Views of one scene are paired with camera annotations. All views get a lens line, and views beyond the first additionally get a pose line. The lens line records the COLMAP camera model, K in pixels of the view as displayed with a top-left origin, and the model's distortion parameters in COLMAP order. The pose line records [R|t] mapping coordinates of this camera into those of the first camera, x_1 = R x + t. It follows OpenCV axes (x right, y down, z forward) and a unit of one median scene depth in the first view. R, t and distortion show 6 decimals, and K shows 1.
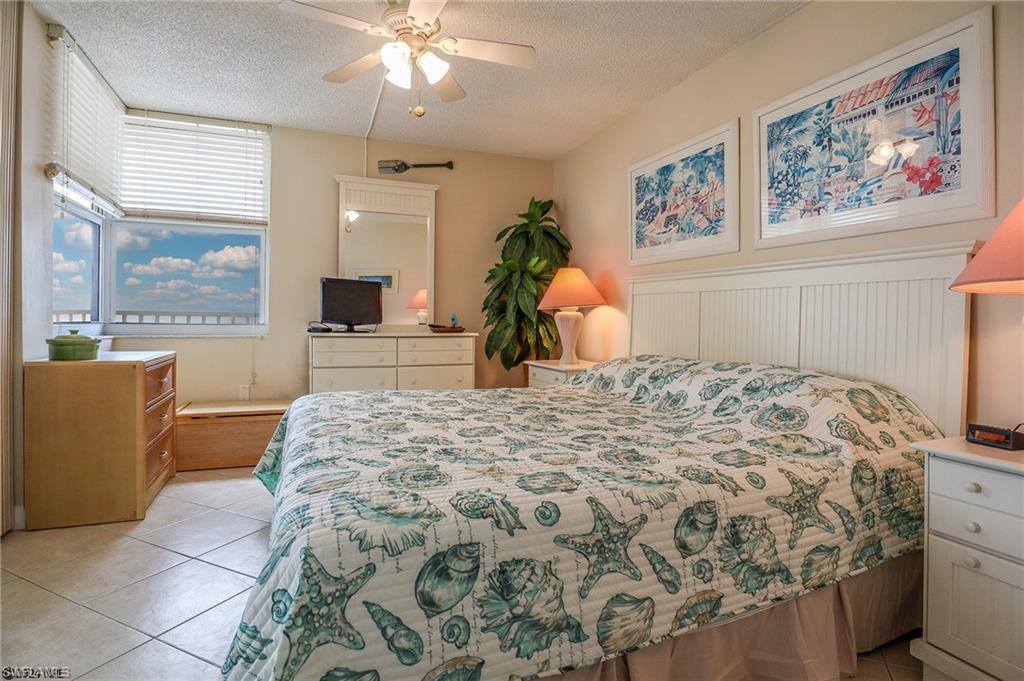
lens RADIAL K [[532.6, 0, 489.0], [0, 532.6, 344.1], [0, 0, 1]] dist [-0.024319, 0.000864]
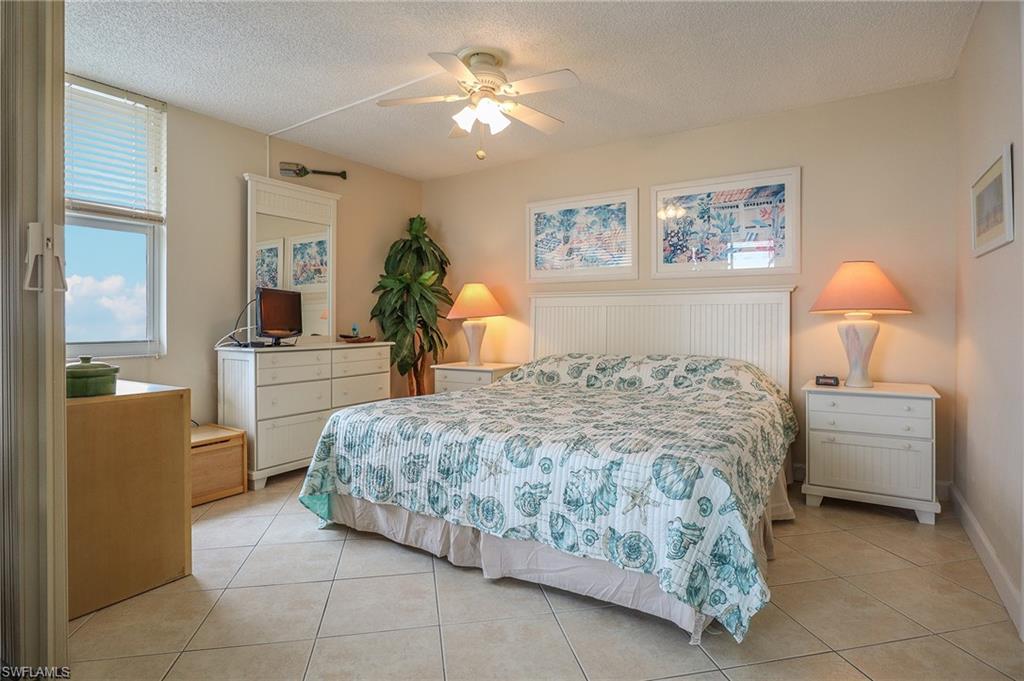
lens RADIAL K [[553.2, 0, 493.4], [0, 553.2, 359.4], [0, 0, 1]] dist [-0.040822, 0.001033]
pose [[0.809928, -0.056527, 0.583798, -0.866863], [0.042978, 0.998389, 0.037045, -0.031223], [-0.584952, -0.004913, 0.811053, -0.005616]]
